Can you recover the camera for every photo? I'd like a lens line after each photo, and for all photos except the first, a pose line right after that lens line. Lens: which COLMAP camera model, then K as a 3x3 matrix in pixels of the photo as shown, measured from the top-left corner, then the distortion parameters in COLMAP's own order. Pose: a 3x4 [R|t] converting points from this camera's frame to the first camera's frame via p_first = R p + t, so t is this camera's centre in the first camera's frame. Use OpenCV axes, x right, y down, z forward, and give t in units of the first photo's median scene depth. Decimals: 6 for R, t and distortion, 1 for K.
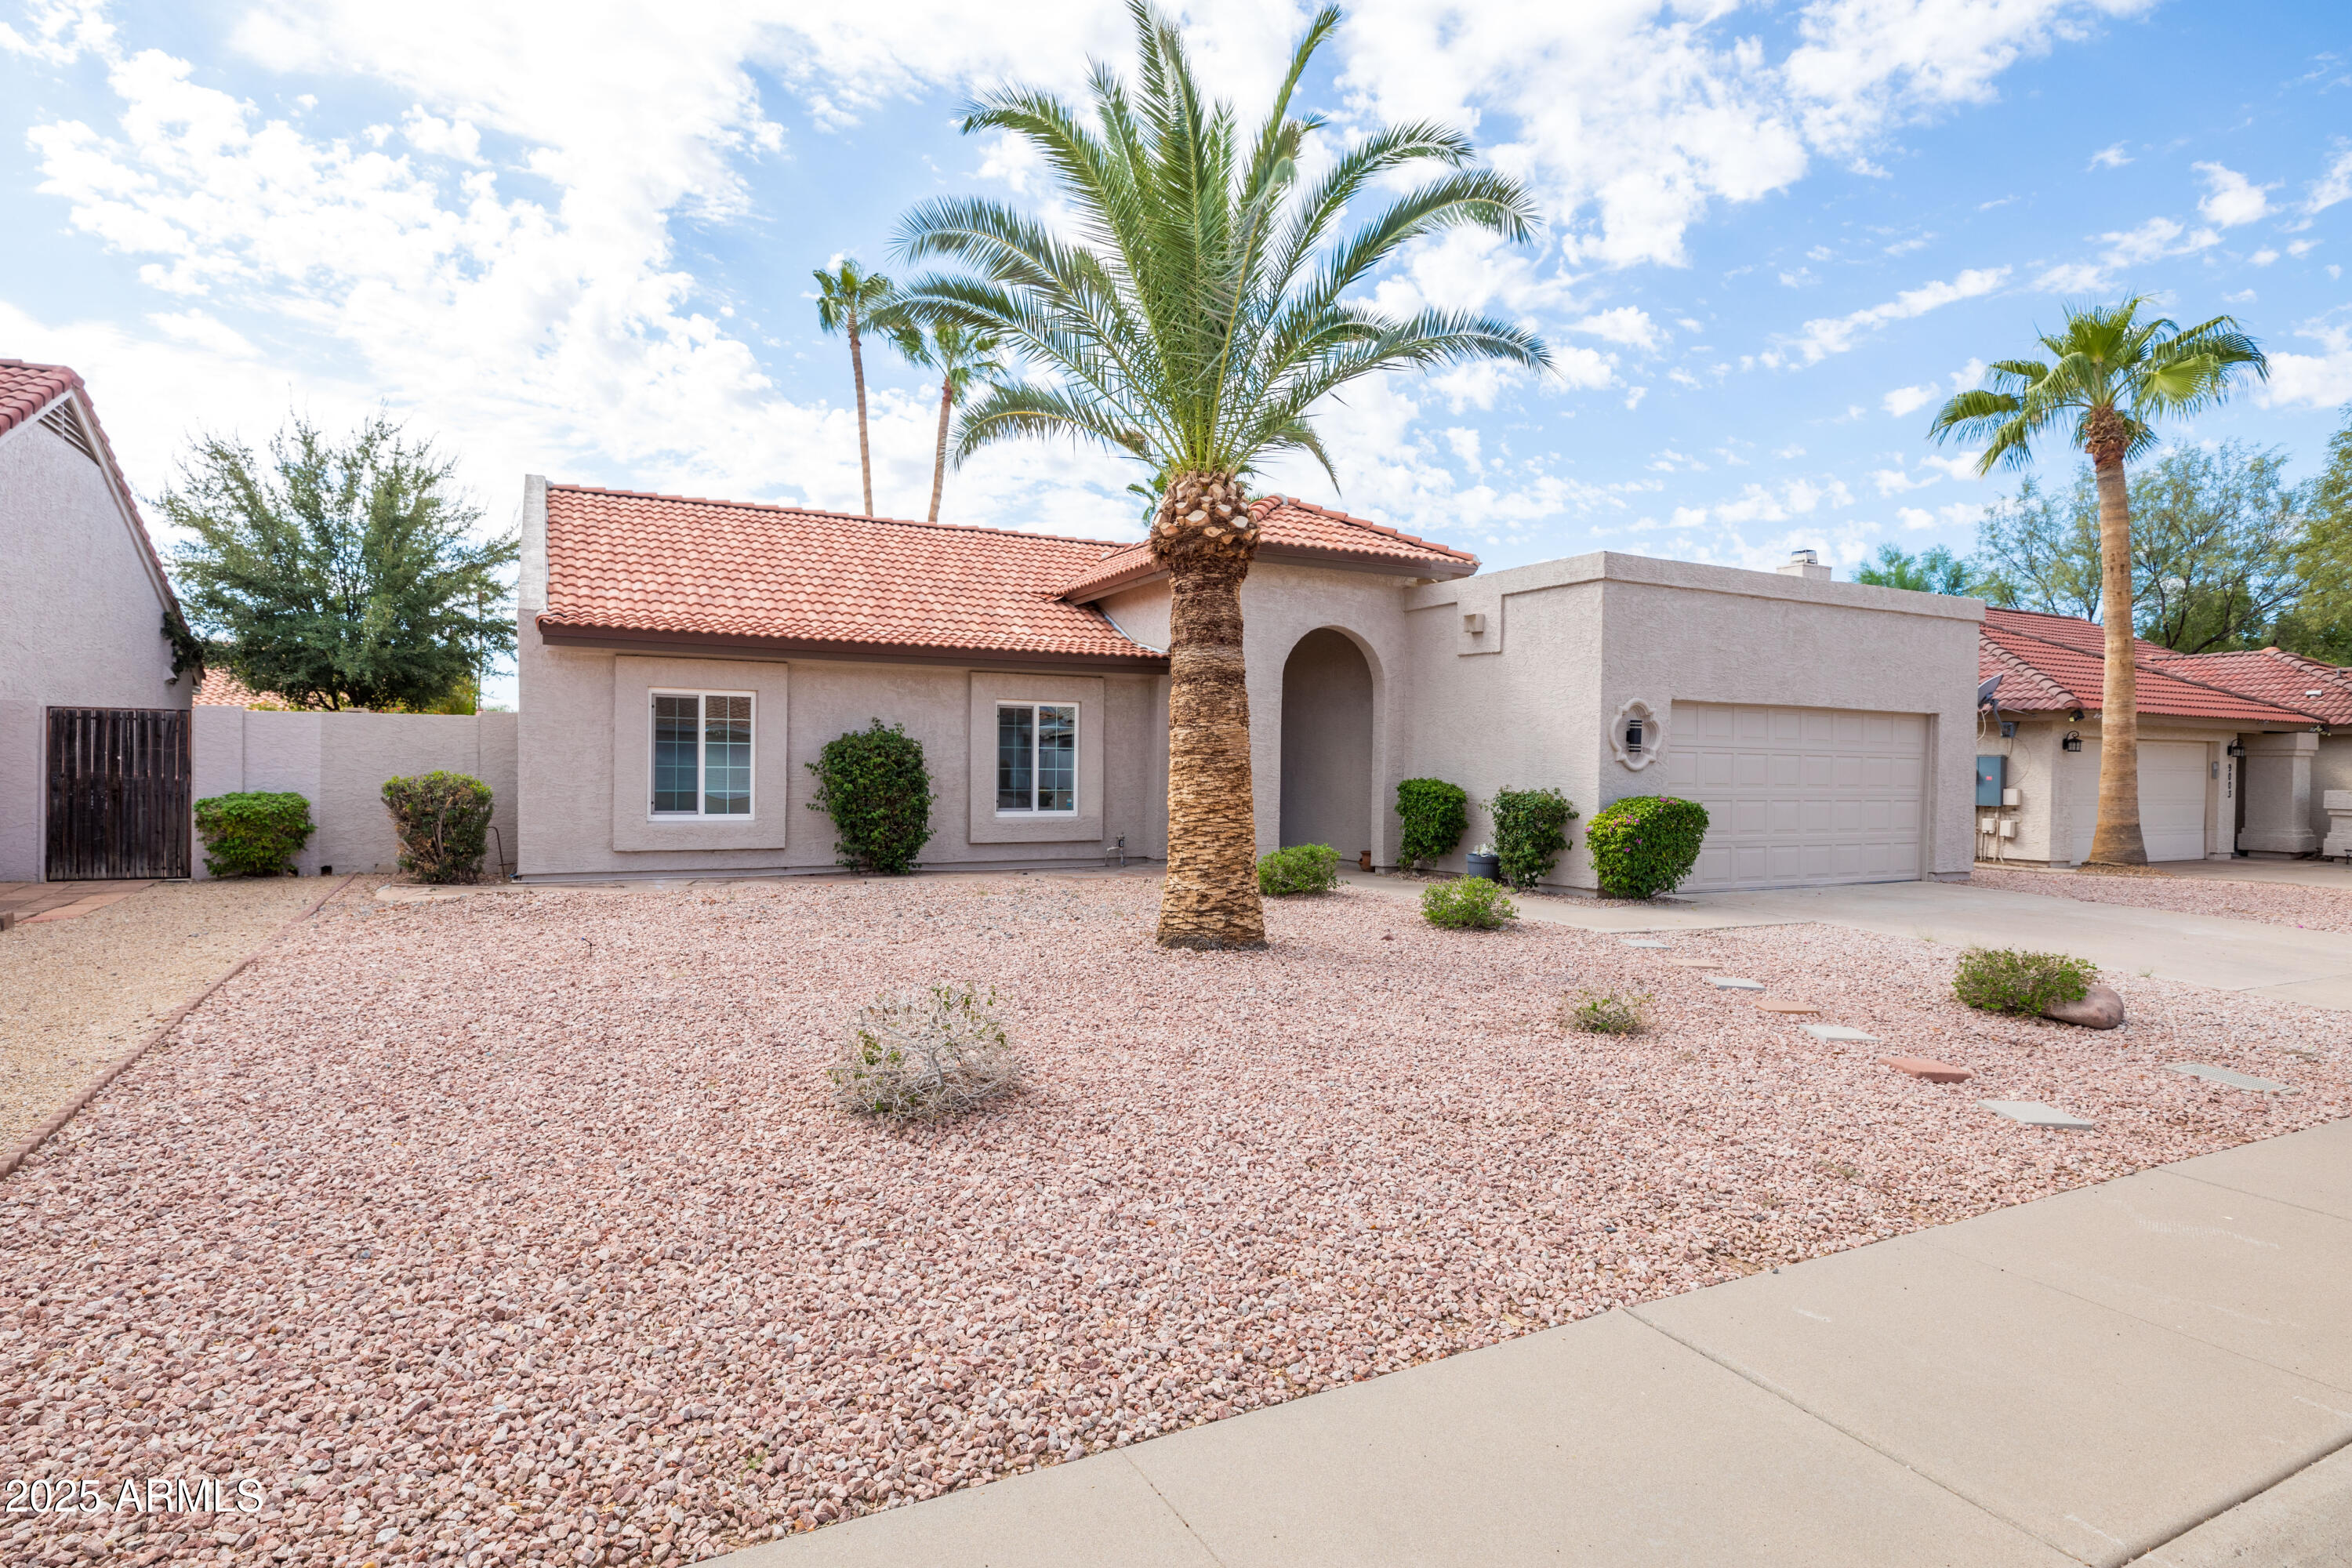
lens RADIAL K [[1242.0, 0, 1174.7], [0, 1242.0, 764.7], [0, 0, 1]] dist [0.010815, 0.001163]
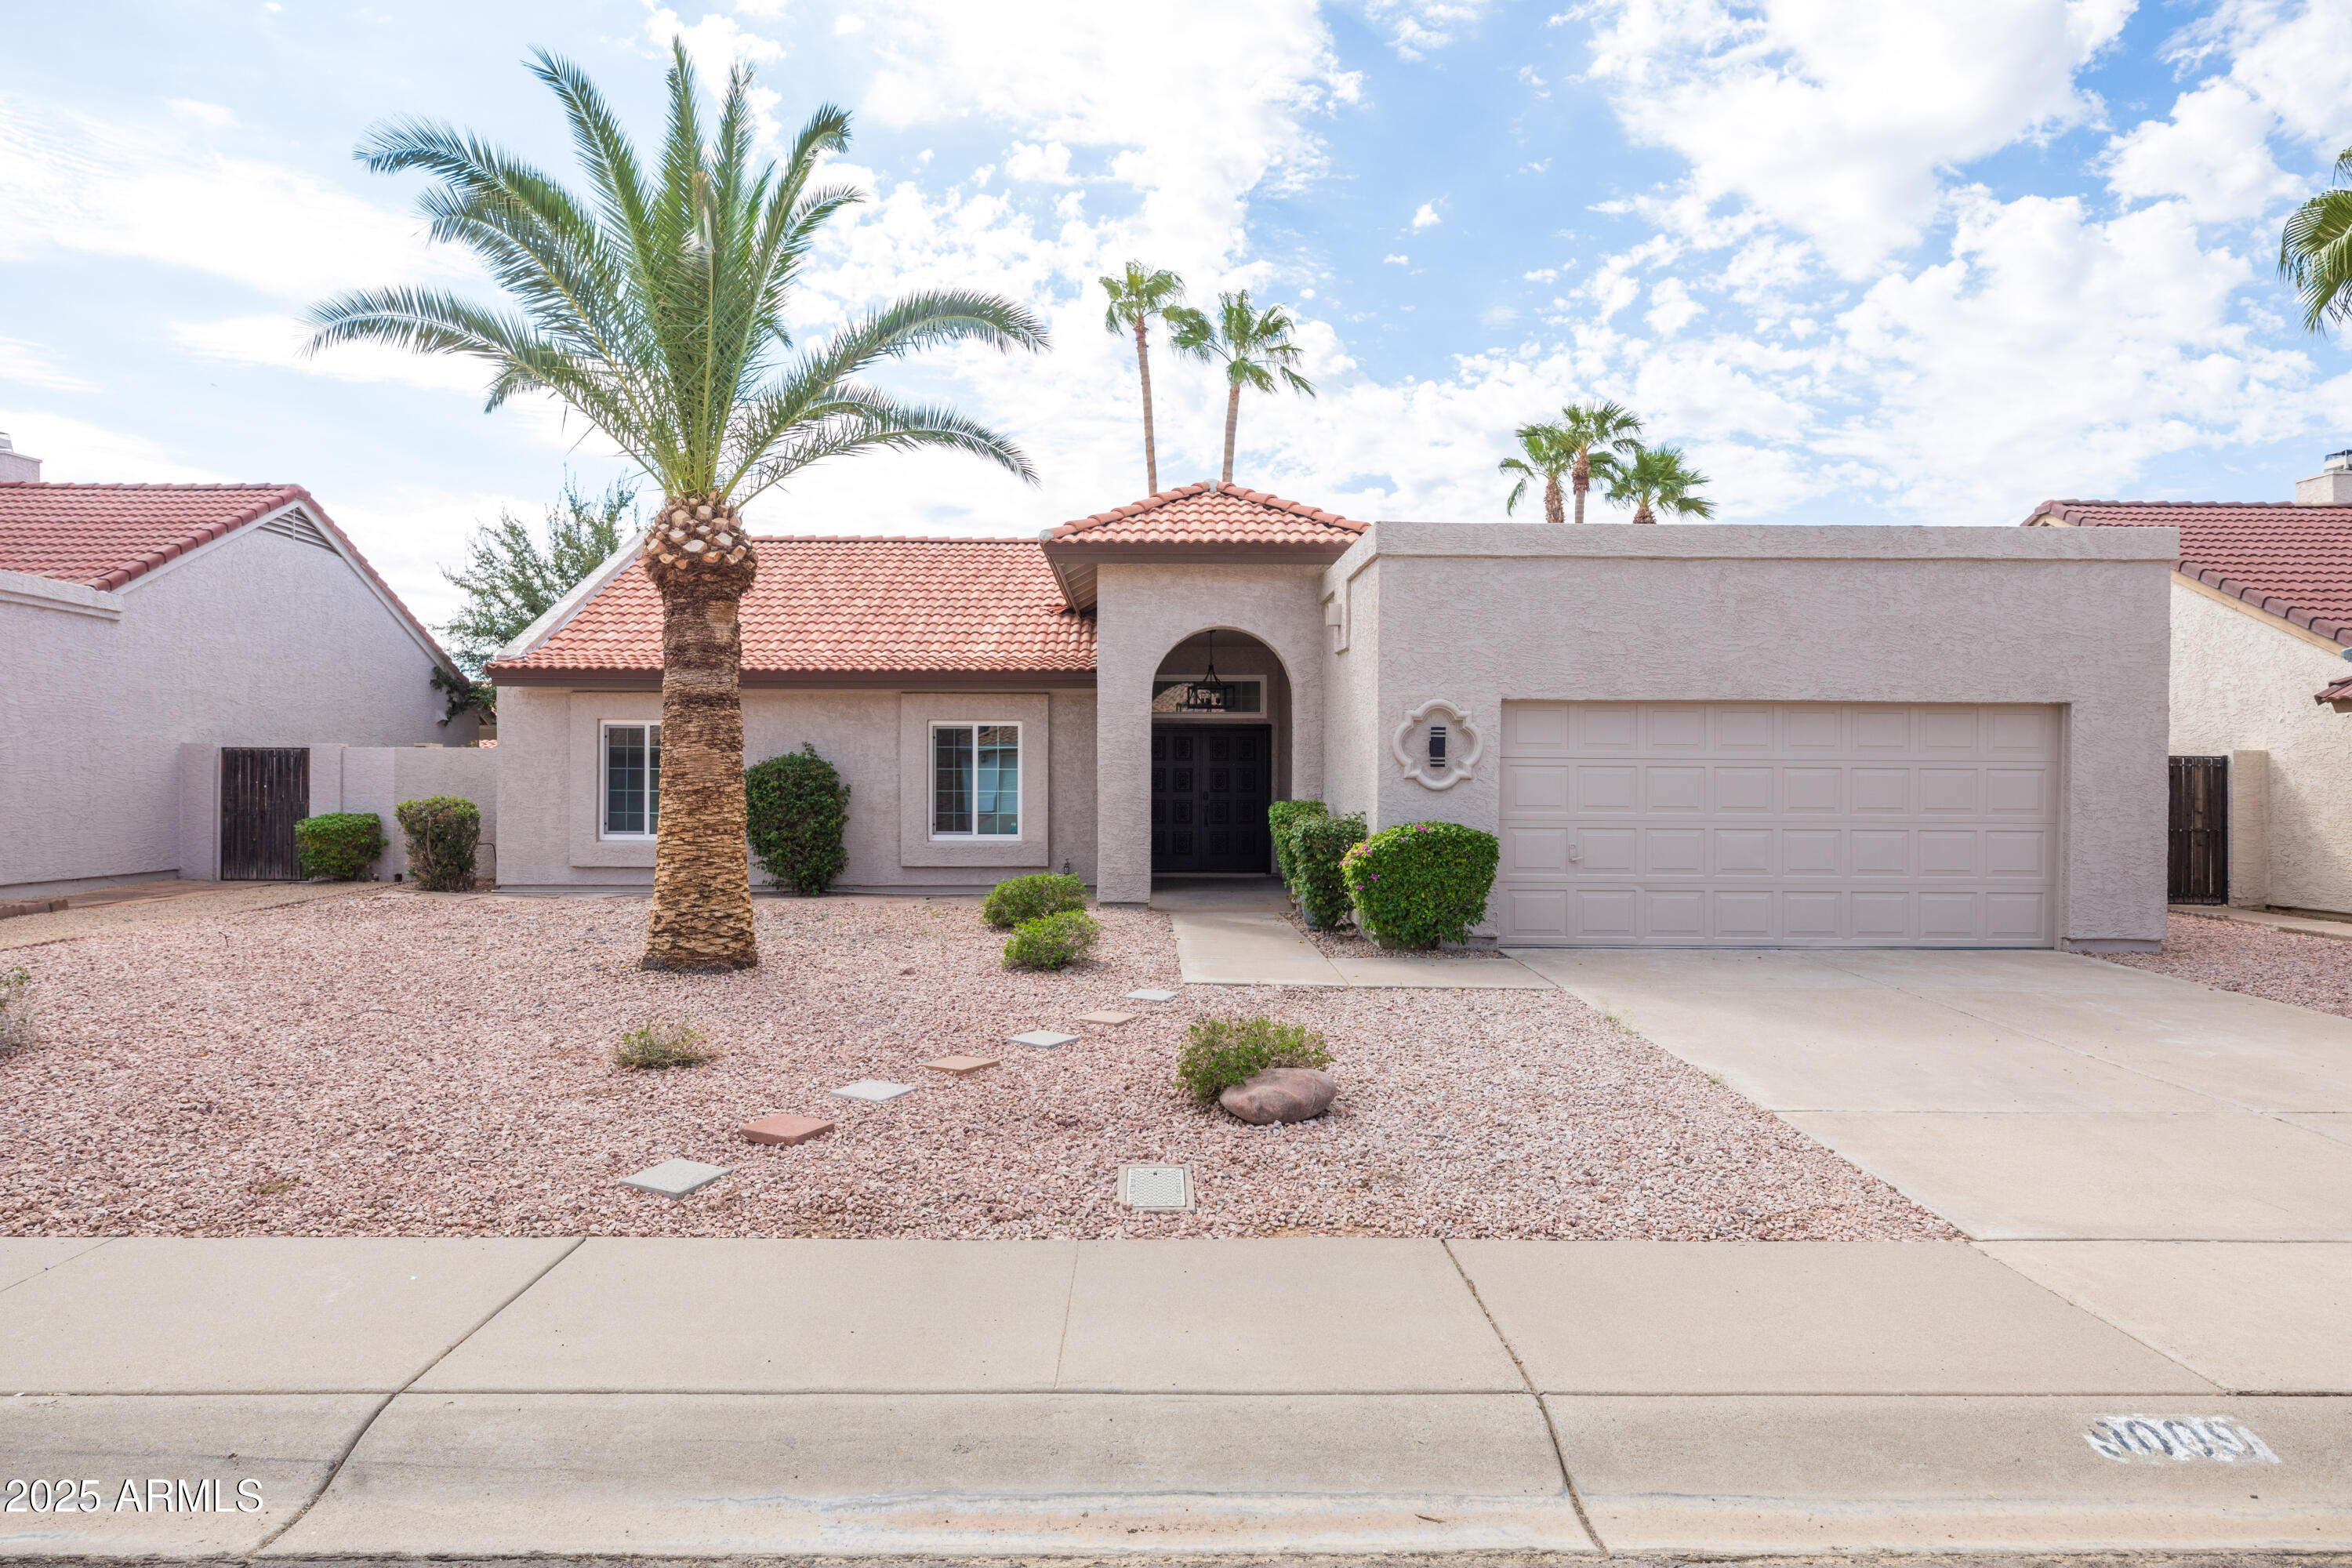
lens RADIAL K [[1467.4, 0, 1177.1], [0, 1467.4, 796.9], [0, 0, 1]] dist [0.023204, -0.004317]
pose [[0.887524, -0.003549, -0.460748, 0.556847], [0.004962, 0.999986, 0.001854, 0.006267], [0.460735, -0.003932, 0.887529, 0.061261]]
